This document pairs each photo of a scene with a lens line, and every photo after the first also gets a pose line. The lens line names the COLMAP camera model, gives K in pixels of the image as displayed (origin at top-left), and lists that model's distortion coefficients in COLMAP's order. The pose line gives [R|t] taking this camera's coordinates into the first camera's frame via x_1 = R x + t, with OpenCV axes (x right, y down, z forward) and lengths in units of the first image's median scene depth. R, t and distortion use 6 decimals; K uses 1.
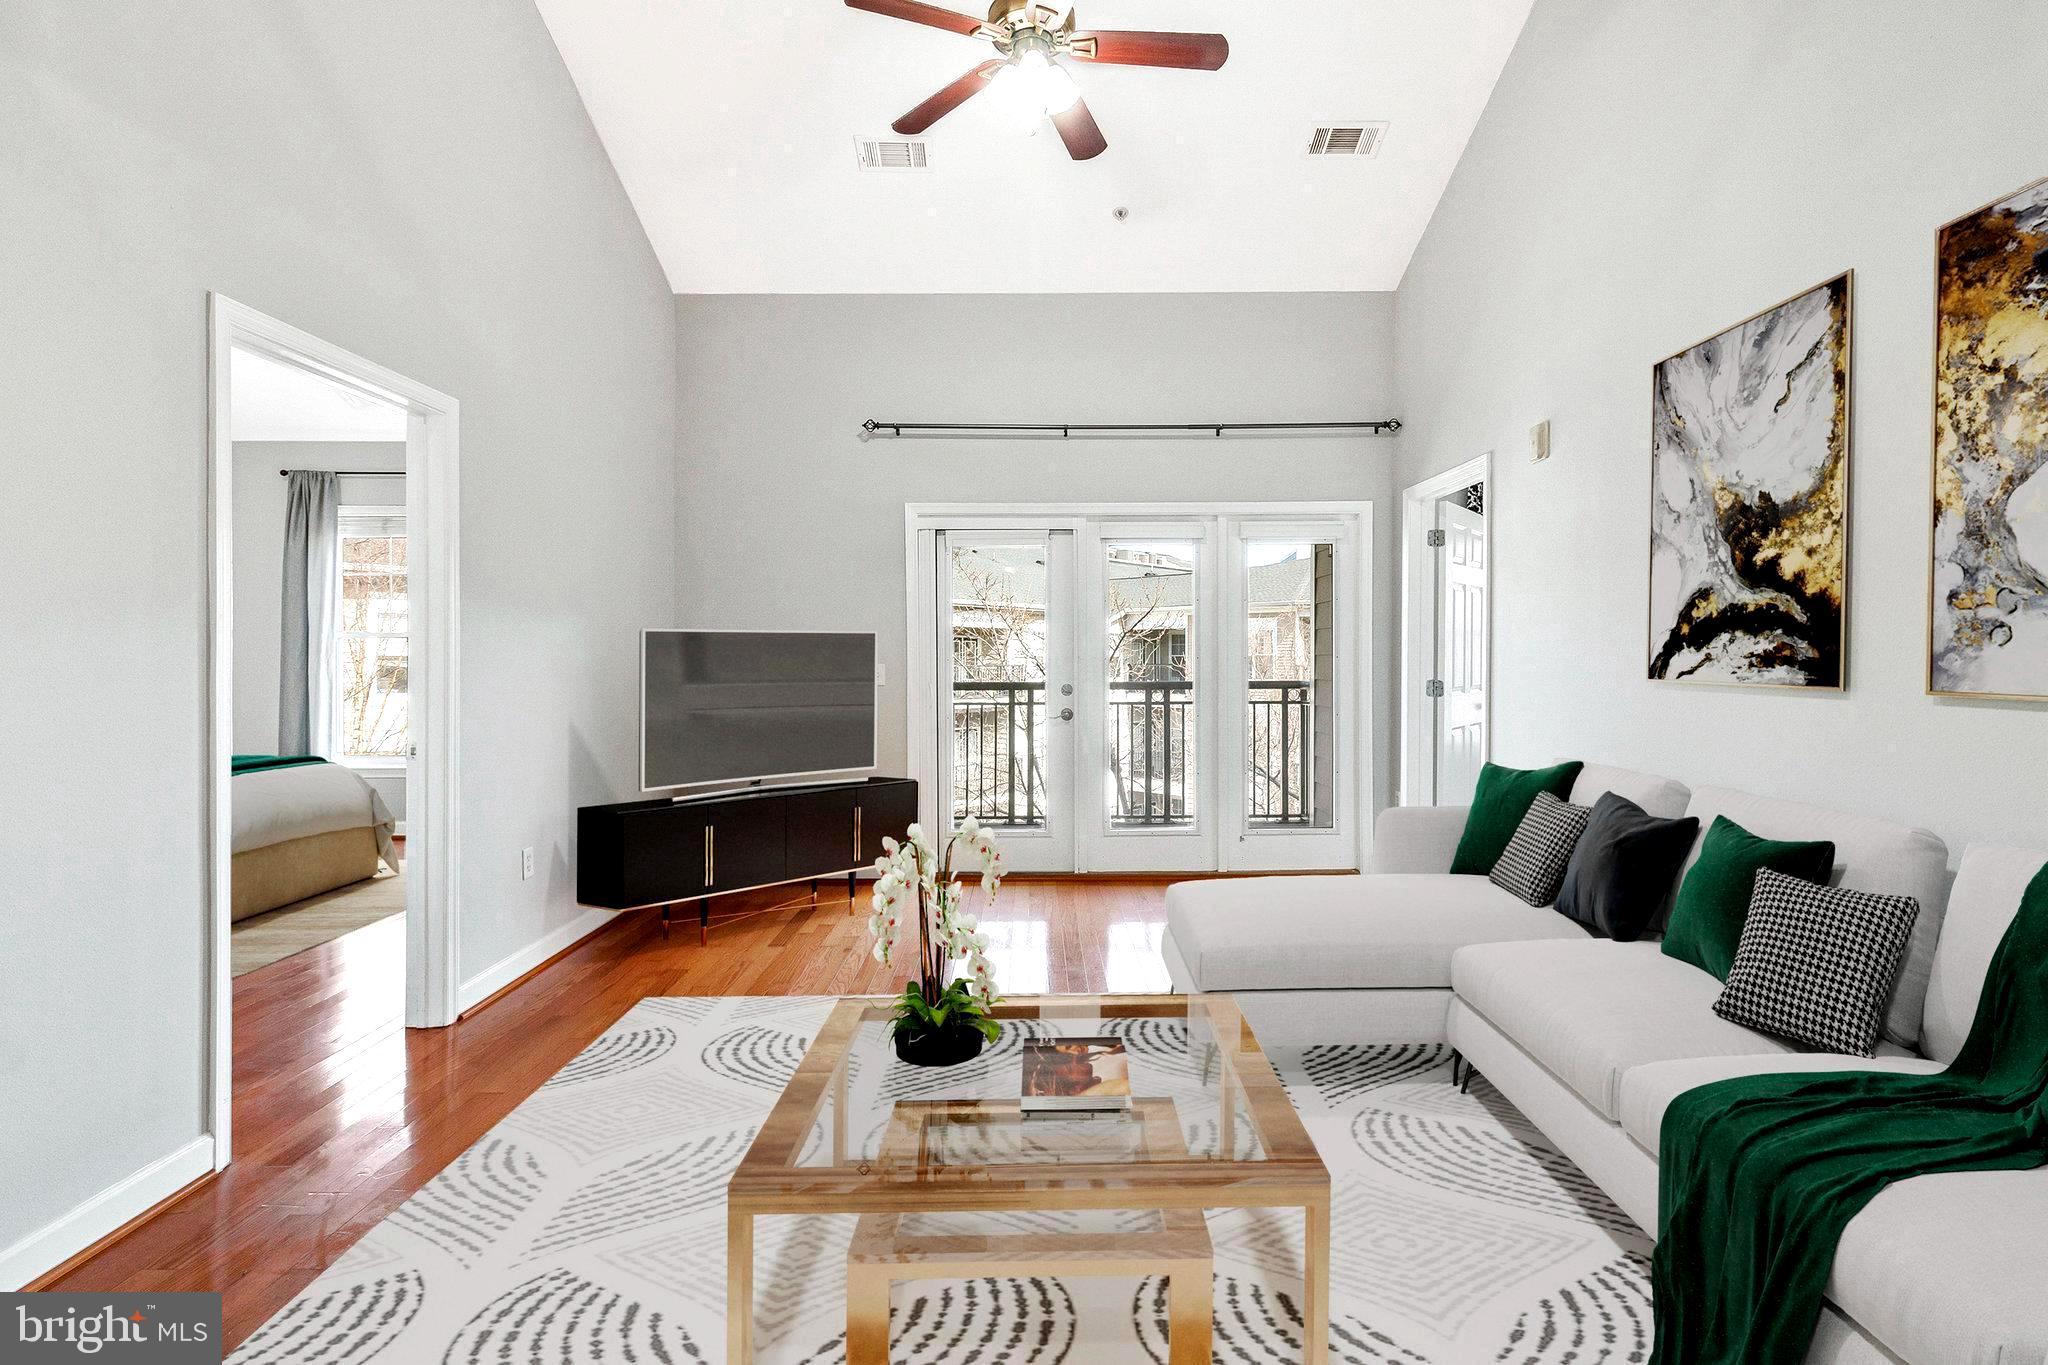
lens RADIAL K [[961.0, 0, 1019.2], [0, 961.0, 674.6], [0, 0, 1]] dist [0.009216, 0.001533]
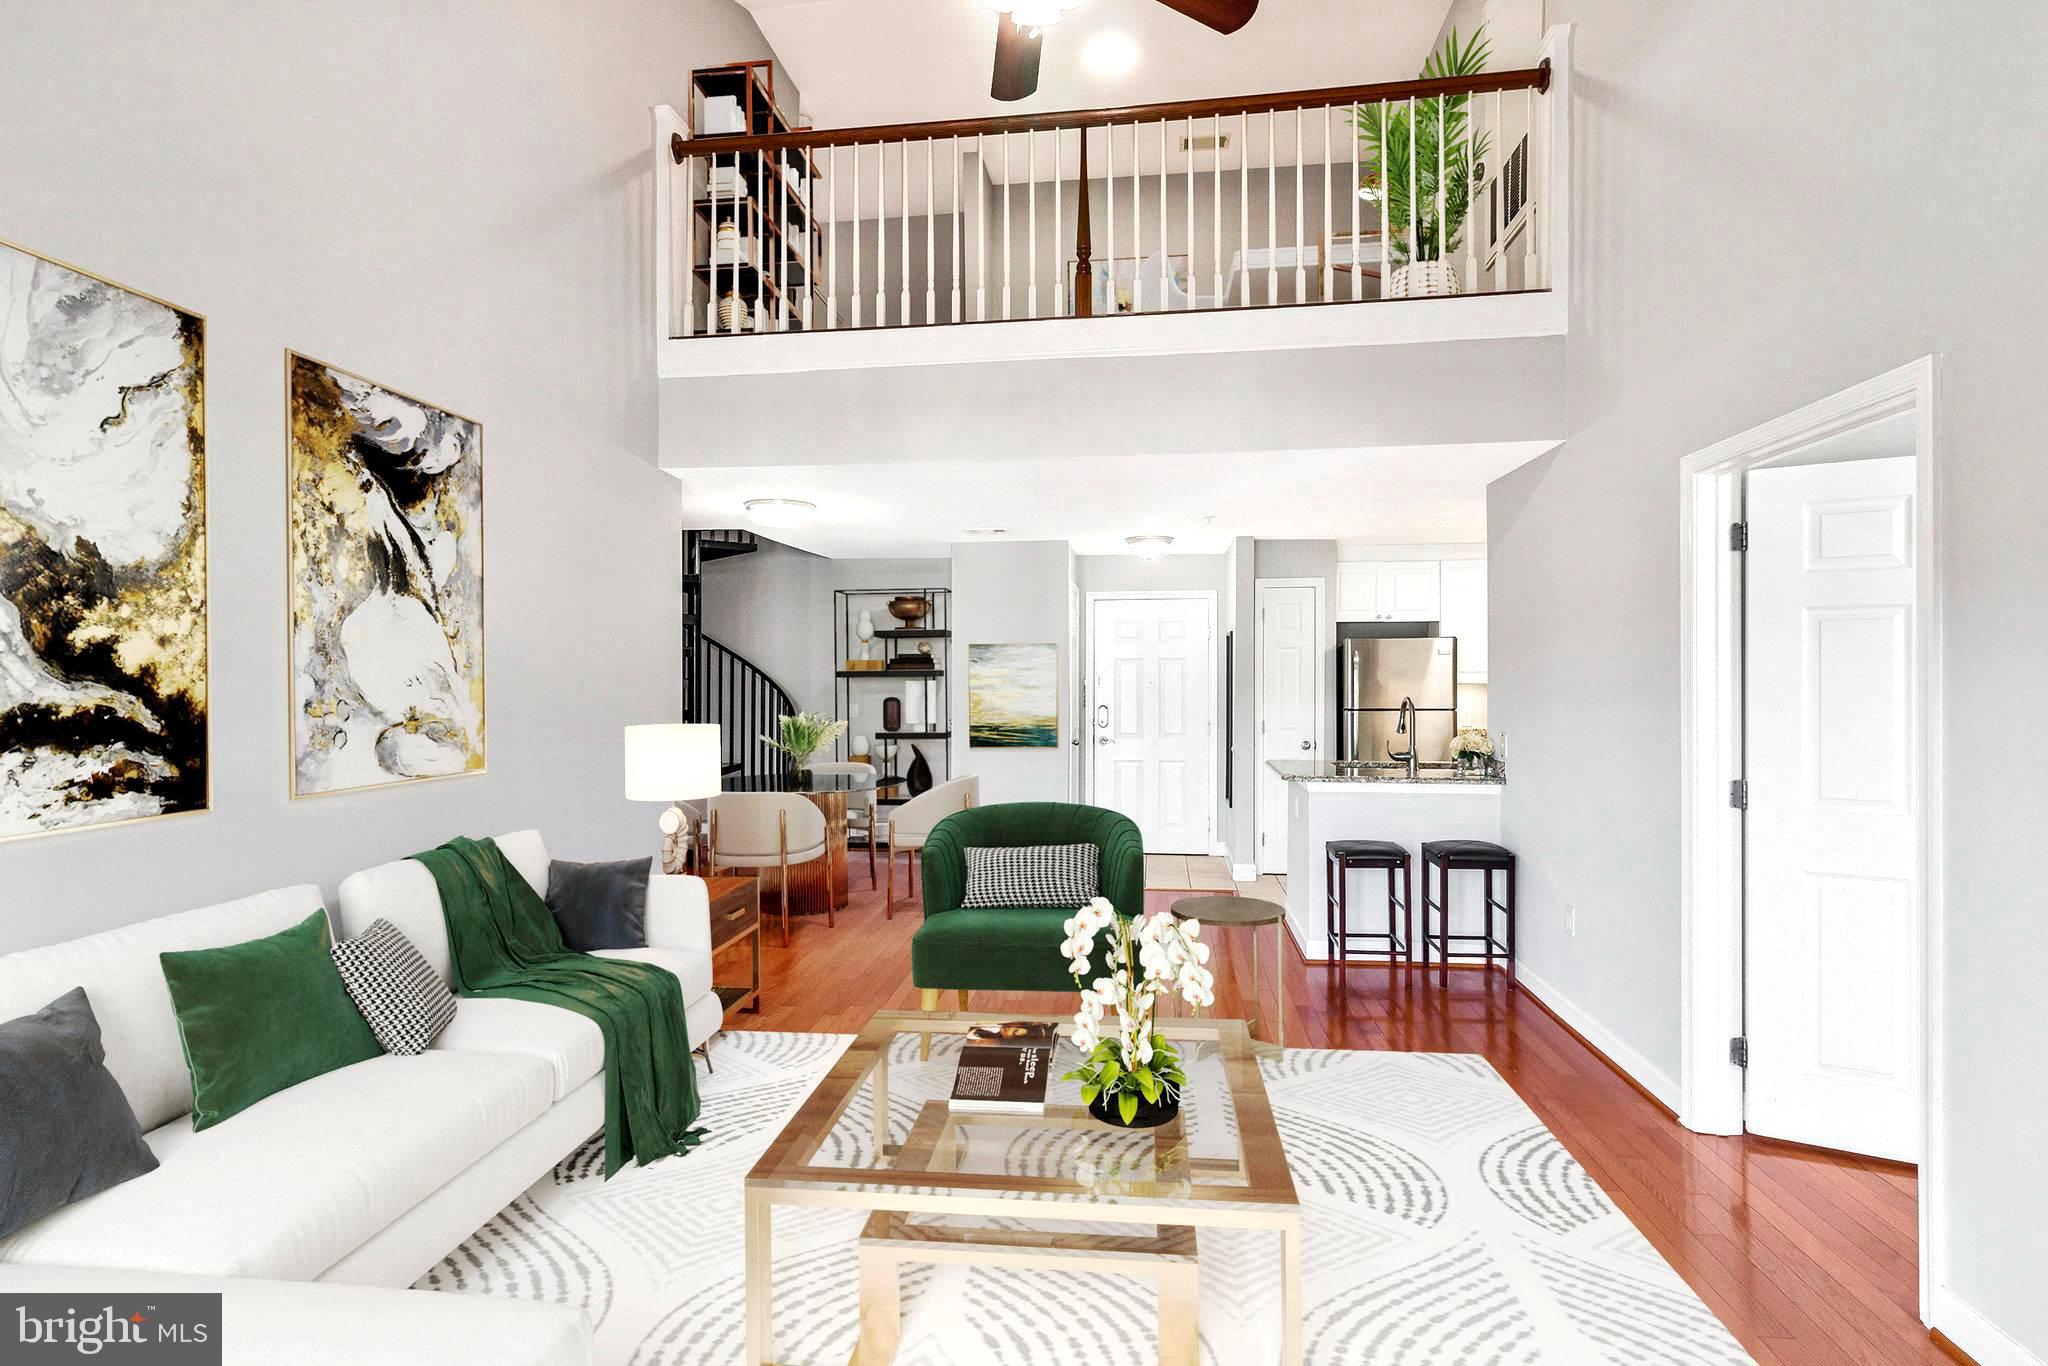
lens RADIAL K [[913.0, 0, 1043.6], [0, 913.0, 649.1], [0, 0, 1]] dist [0.000986, -0.001648]
pose [[-0.995904, 0.001667, 0.090402, -0.009956], [0.001524, 0.999997, -0.001654, -0.074744], [-0.090405, -0.001509, -0.995904, 1.163277]]
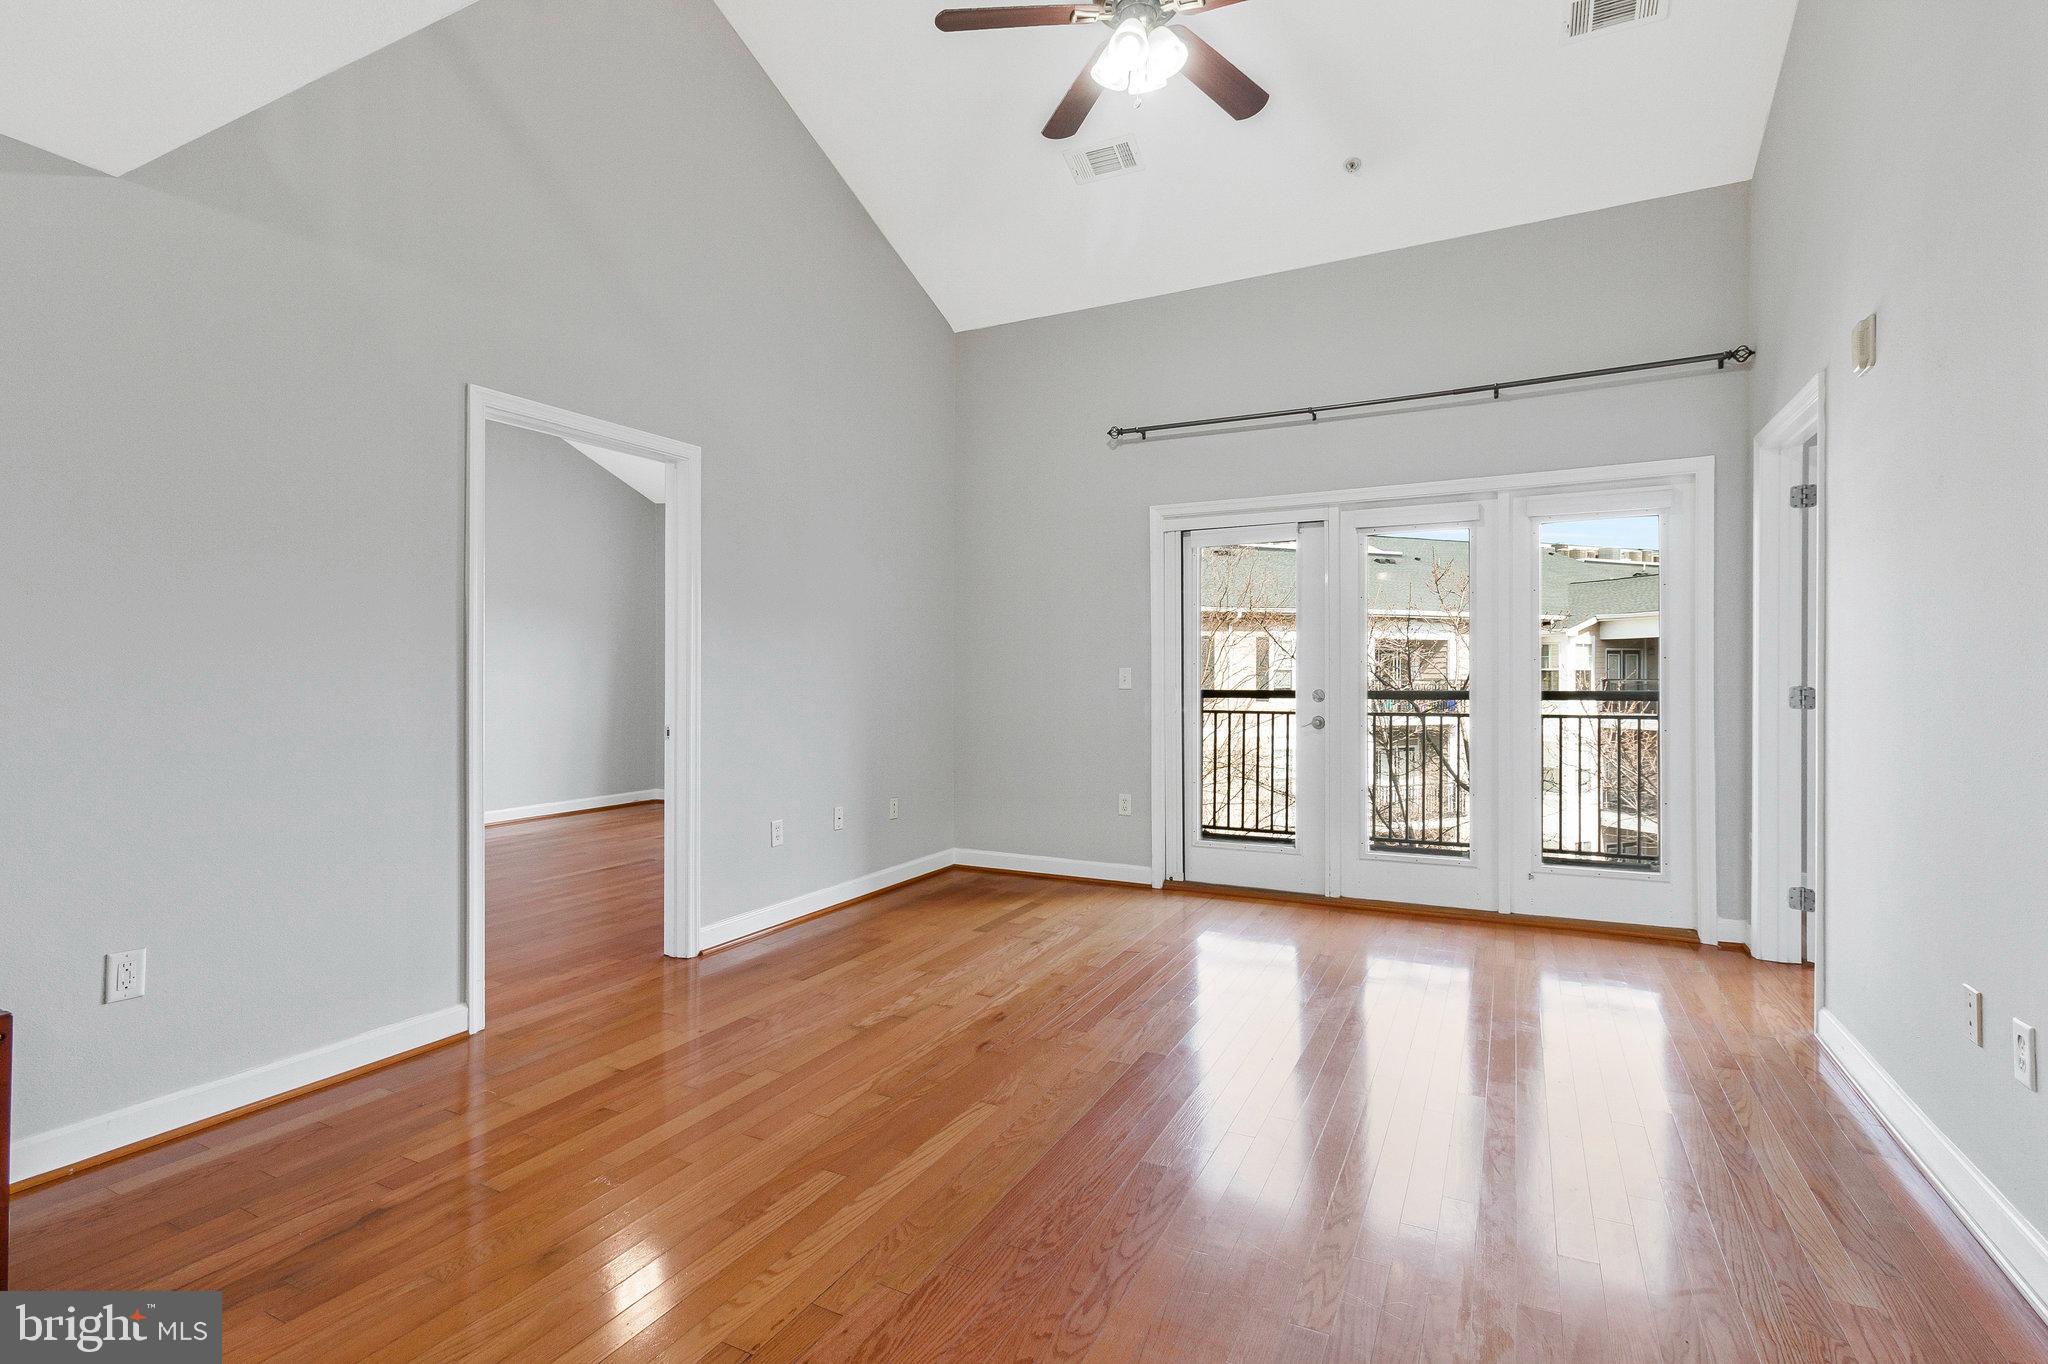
lens RADIAL K [[961.0, 0, 1032.1], [0, 961.0, 687.4], [0, 0, 1]] dist [0.009216, 0.001533]
pose [[0.899116, 0.004553, -0.437687, 0.234053], [-0.007207, 0.999964, -0.004404, 0.015489], [0.437651, 0.007114, 0.899117, 0.063952]]
